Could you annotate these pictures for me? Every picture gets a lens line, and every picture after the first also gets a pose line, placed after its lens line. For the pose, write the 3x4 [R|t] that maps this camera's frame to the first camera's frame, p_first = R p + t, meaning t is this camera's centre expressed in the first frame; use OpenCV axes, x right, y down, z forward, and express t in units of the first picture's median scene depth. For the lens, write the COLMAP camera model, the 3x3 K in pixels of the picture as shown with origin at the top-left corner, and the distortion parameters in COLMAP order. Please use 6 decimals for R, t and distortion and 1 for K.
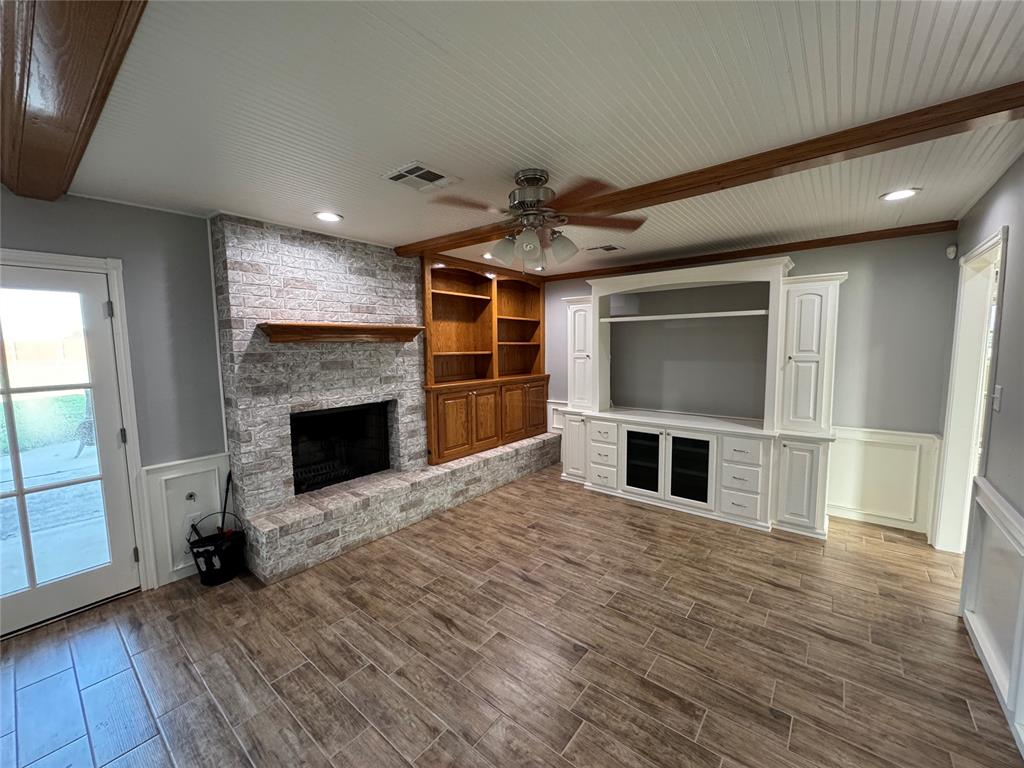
lens RADIAL K [[409.5, 0, 512.0], [0, 409.5, 384.0], [0, 0, 1]] dist [-0.001437, 0.000183]
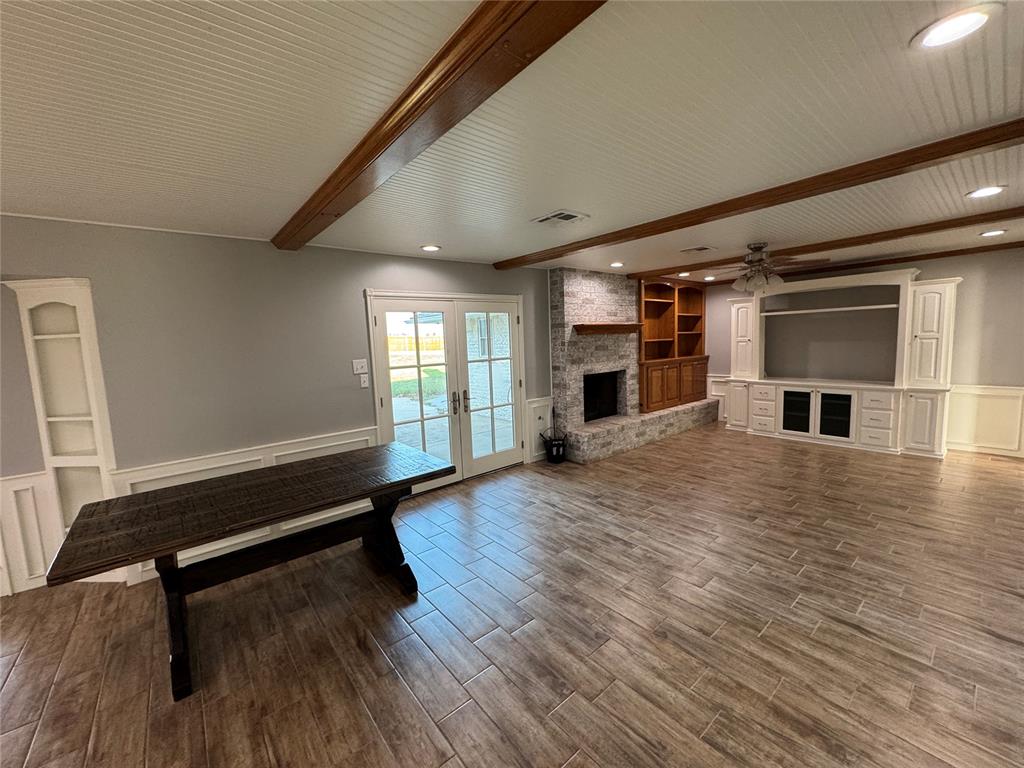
lens RADIAL K [[409.5, 0, 512.0], [0, 409.5, 384.0], [0, 0, 1]] dist [-0.001437, 0.000183]
pose [[0.979982, -0.003706, -0.199053, -0.435318], [0.006983, 0.999851, 0.015762, 0.071322], [0.198965, -0.016836, 0.979862, -0.705689]]
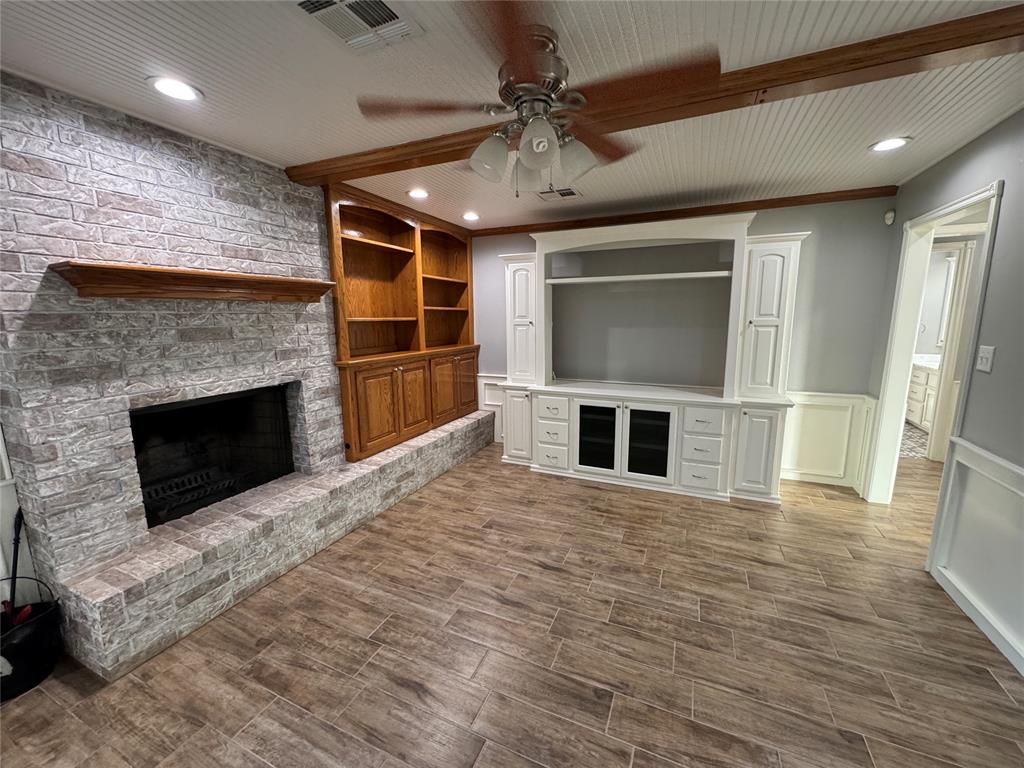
lens RADIAL K [[409.5, 0, 512.0], [0, 409.5, 384.0], [0, 0, 1]] dist [-0.001437, 0.000183]
pose [[0.966675, -0.039752, 0.252903, -0.106809], [0.022433, 0.997224, 0.071001, -0.000291], [-0.255023, -0.062961, 0.964883, 0.201098]]
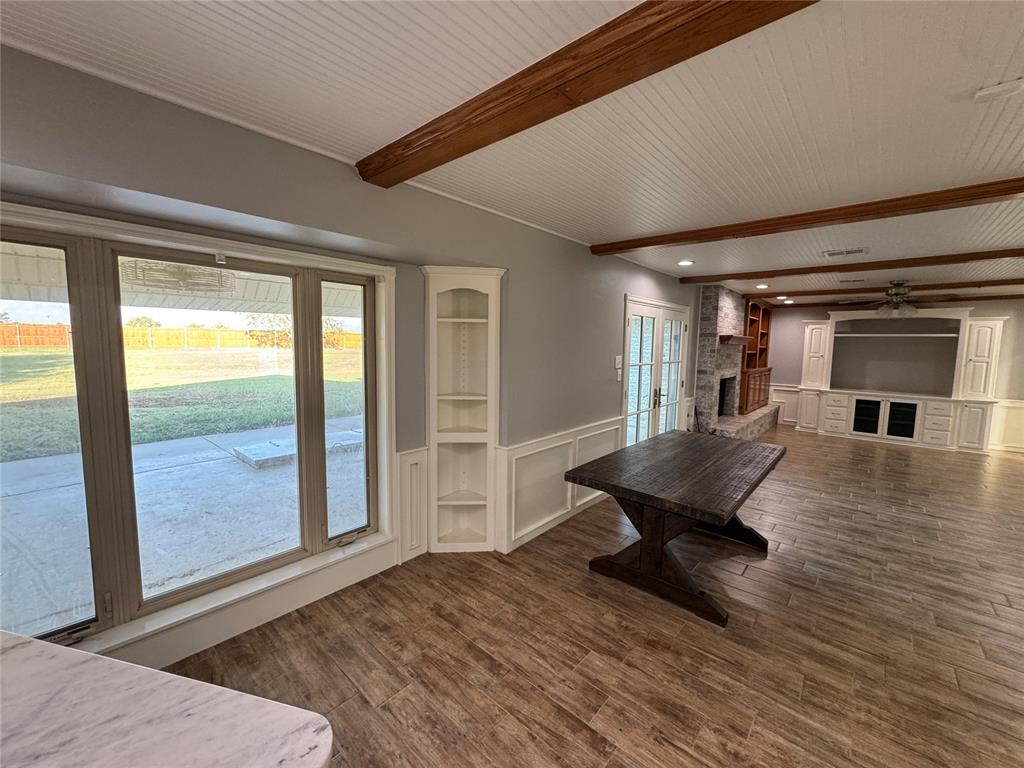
lens RADIAL K [[409.5, 0, 512.0], [0, 409.5, 384.0], [0, 0, 1]] dist [-0.001437, 0.000183]
pose [[0.998528, 0.034400, -0.041934, -1.315492], [-0.034352, 0.999408, 0.001872, 0.113124], [0.041973, -0.000428, 0.999119, -0.950704]]
